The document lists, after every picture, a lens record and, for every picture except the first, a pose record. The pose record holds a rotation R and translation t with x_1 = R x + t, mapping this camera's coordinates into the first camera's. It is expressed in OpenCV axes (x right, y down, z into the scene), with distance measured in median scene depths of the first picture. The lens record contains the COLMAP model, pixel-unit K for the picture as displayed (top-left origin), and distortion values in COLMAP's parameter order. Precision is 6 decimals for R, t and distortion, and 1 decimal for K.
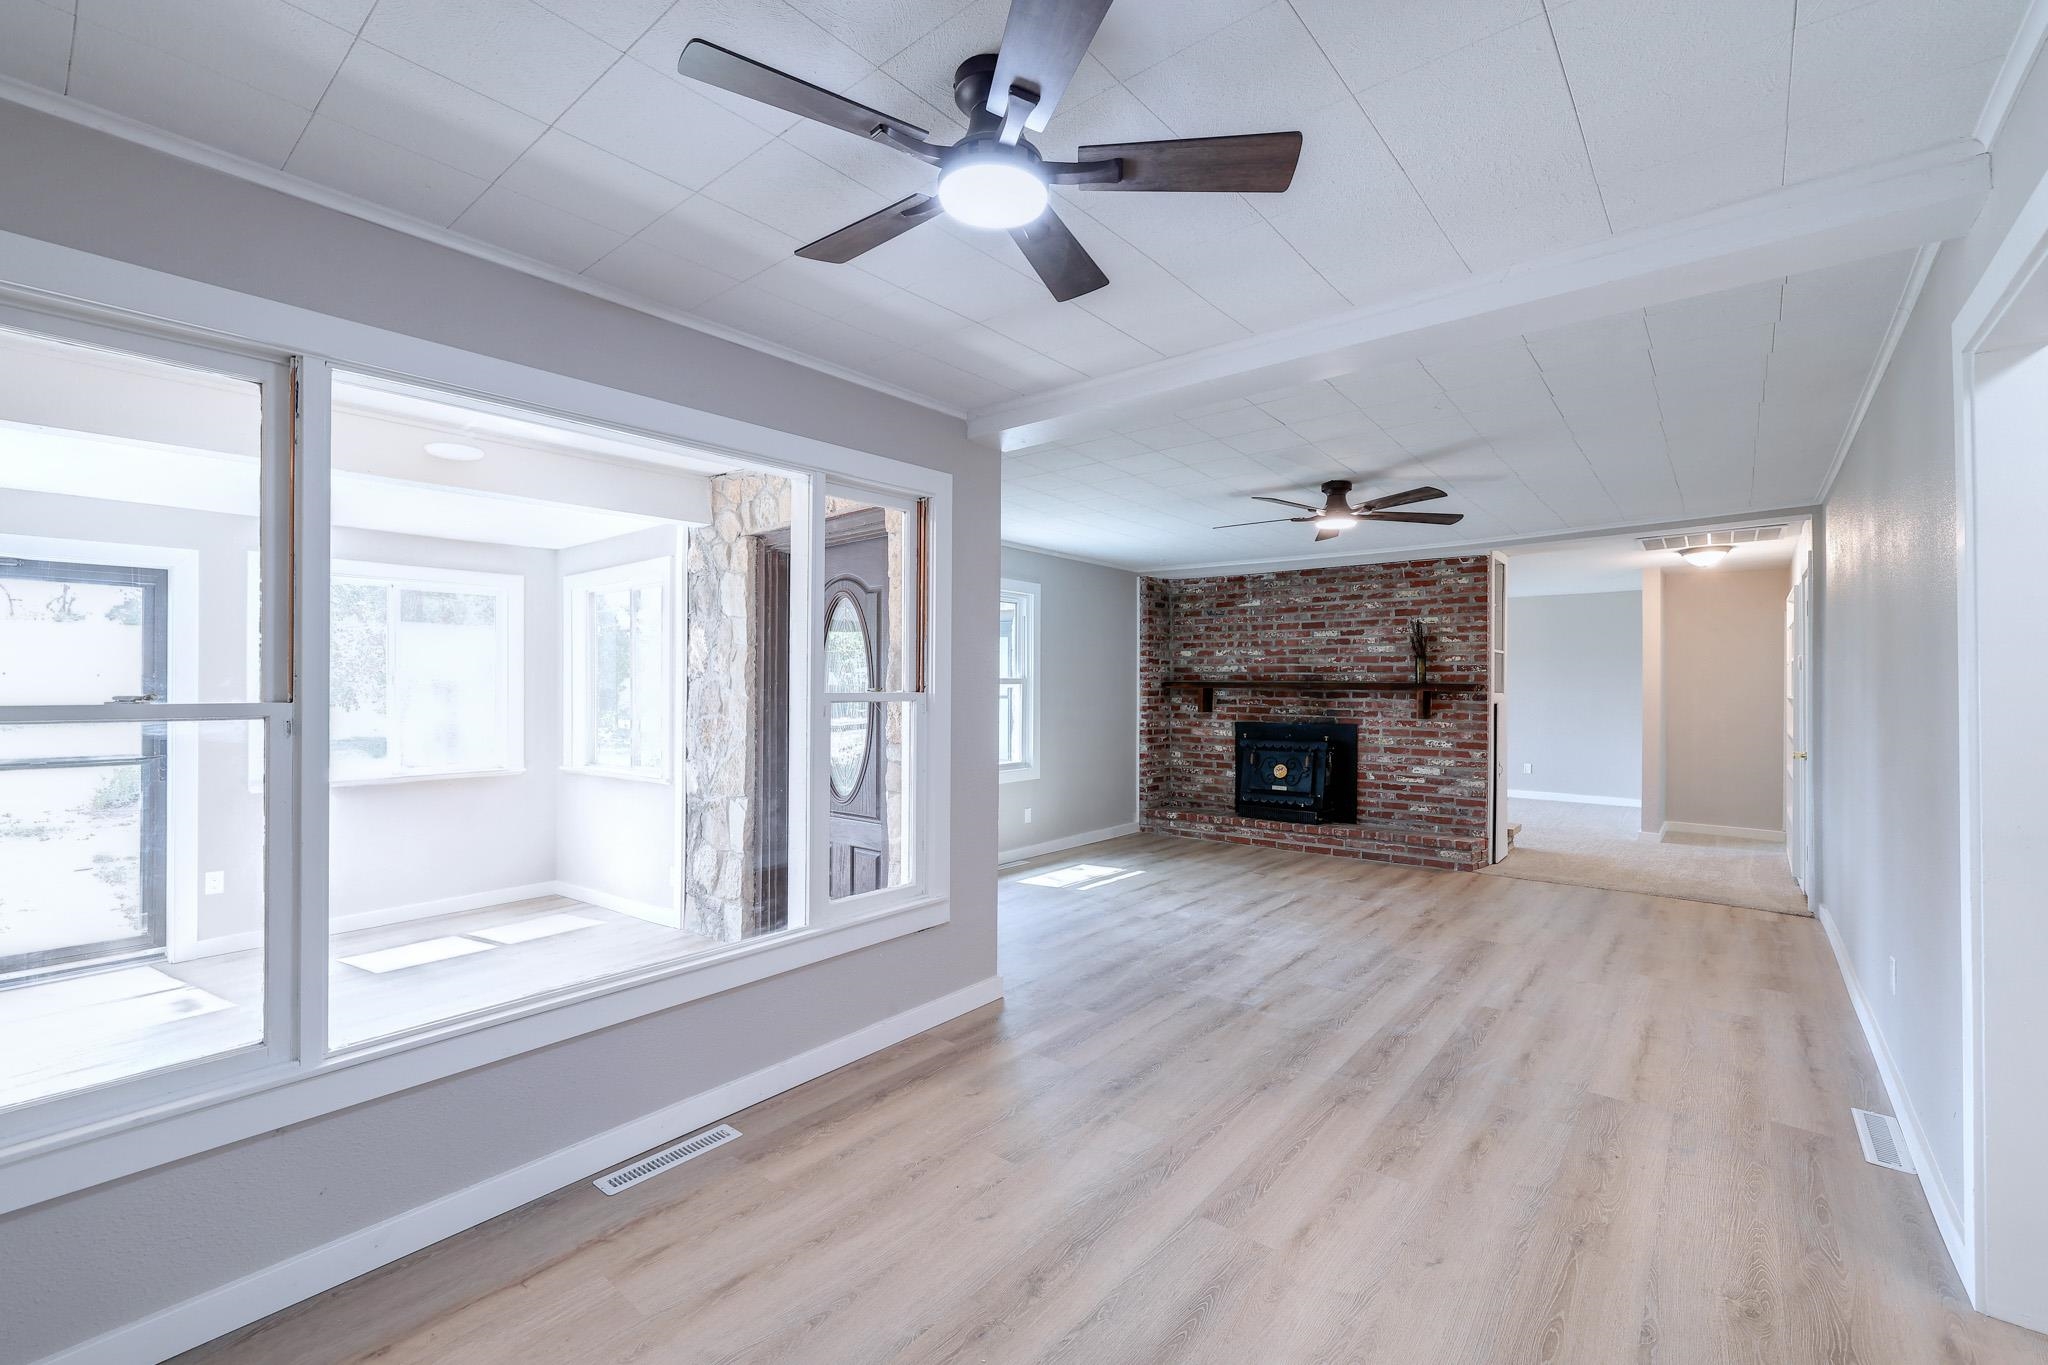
lens RADIAL K [[877.5, 0, 1017.7], [0, 877.5, 685.0], [0, 0, 1]] dist [-0.001480, 0.000876]
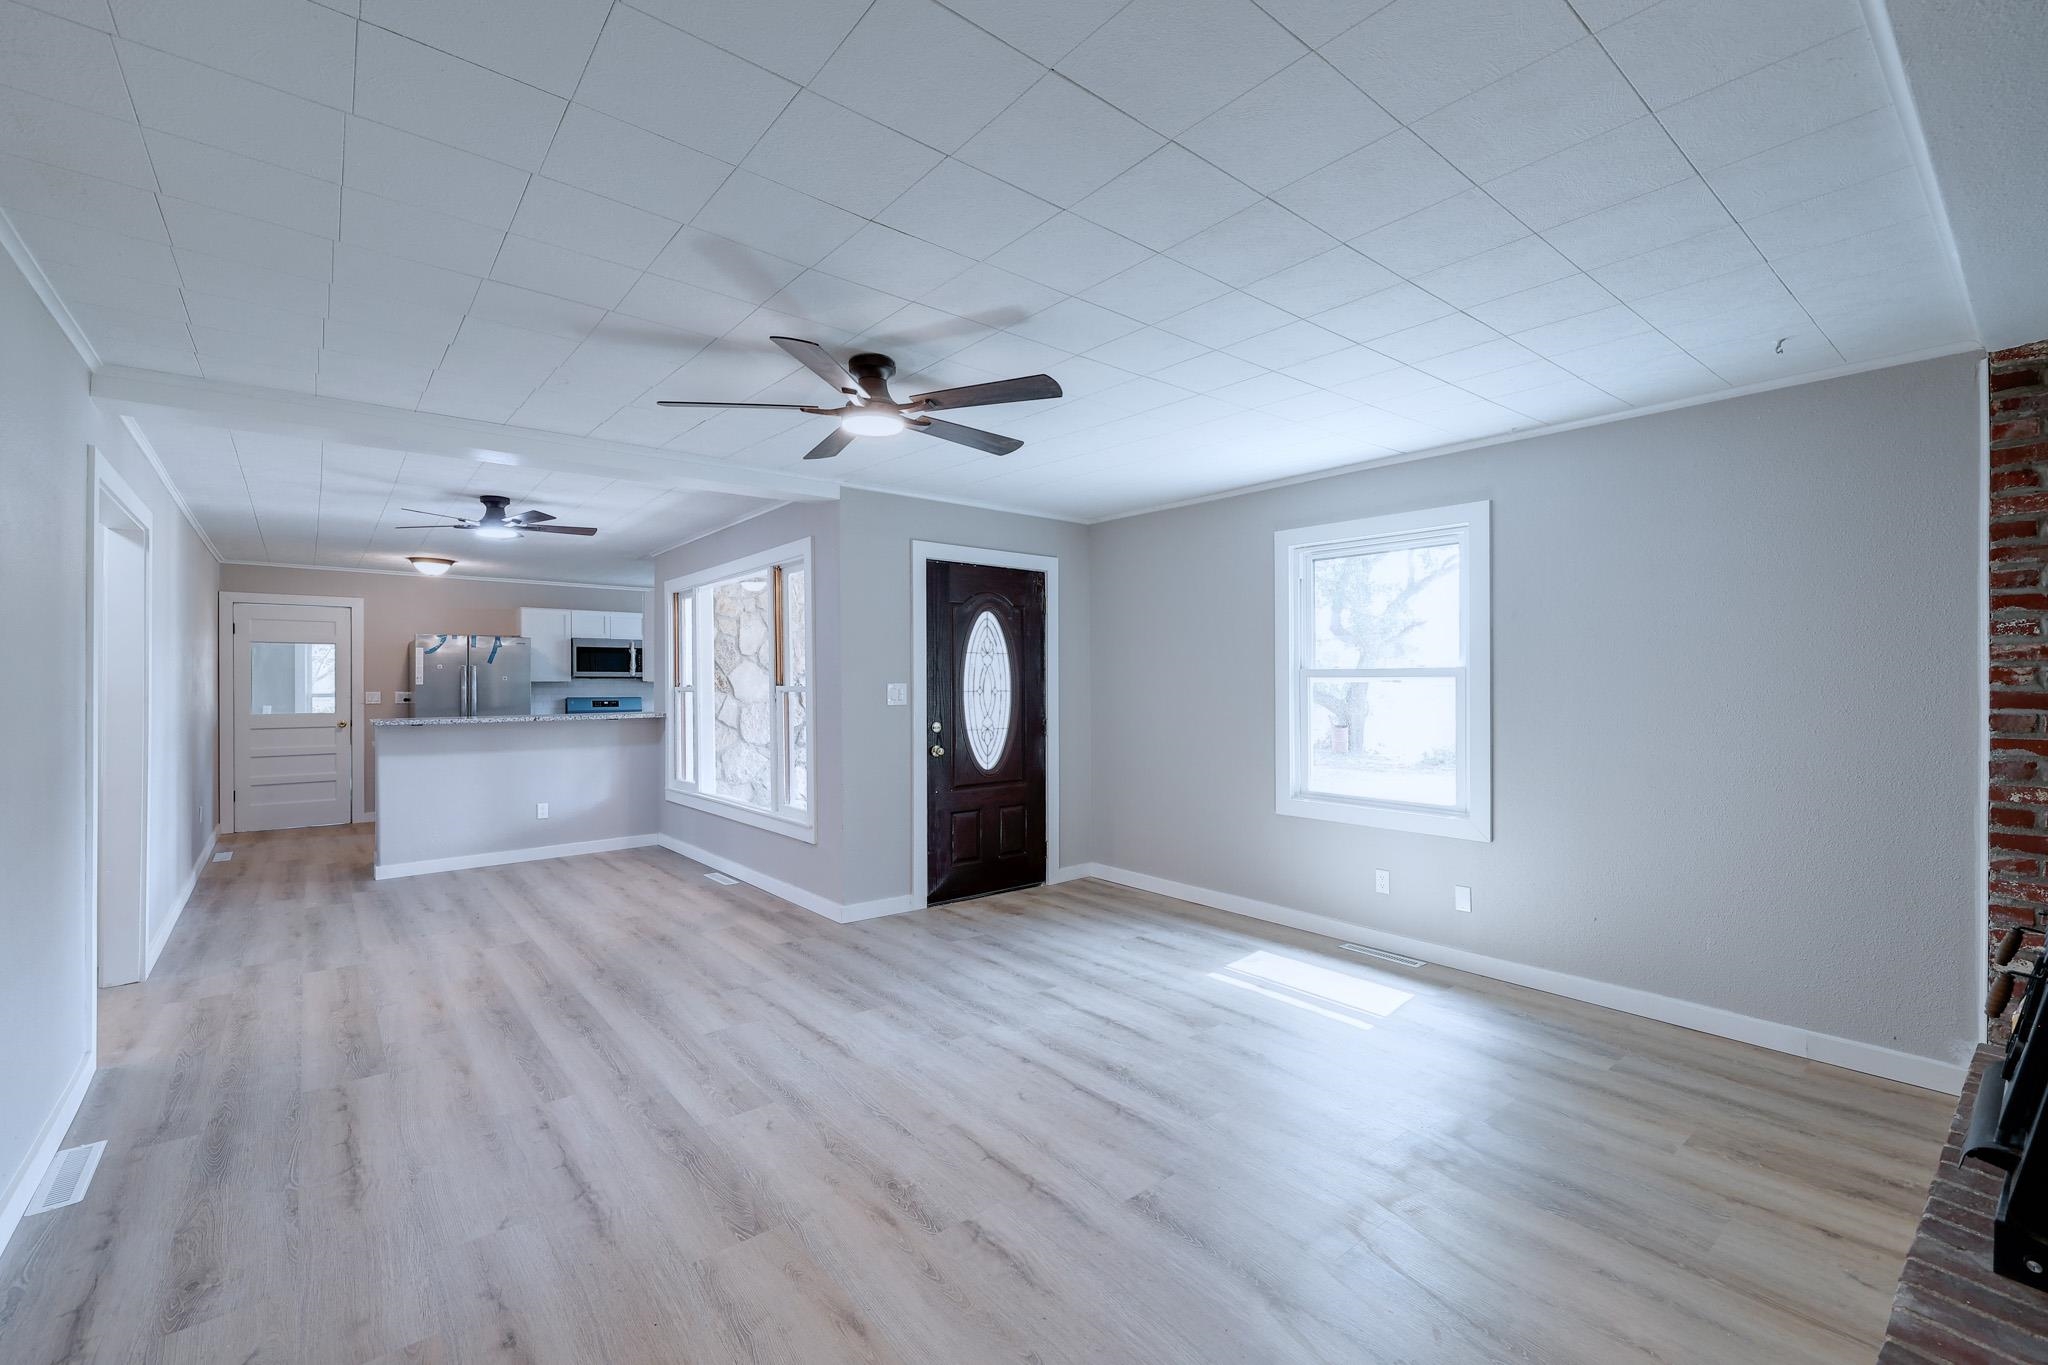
lens RADIAL K [[877.5, 0, 1031.1], [0, 877.5, 682.8], [0, 0, 1]] dist [-0.001480, 0.000876]
pose [[-0.191428, 0.002103, -0.981504, 1.071672], [0.003330, 0.999993, 0.001494, 0.002512], [0.981501, -0.002982, -0.191434, 1.371251]]
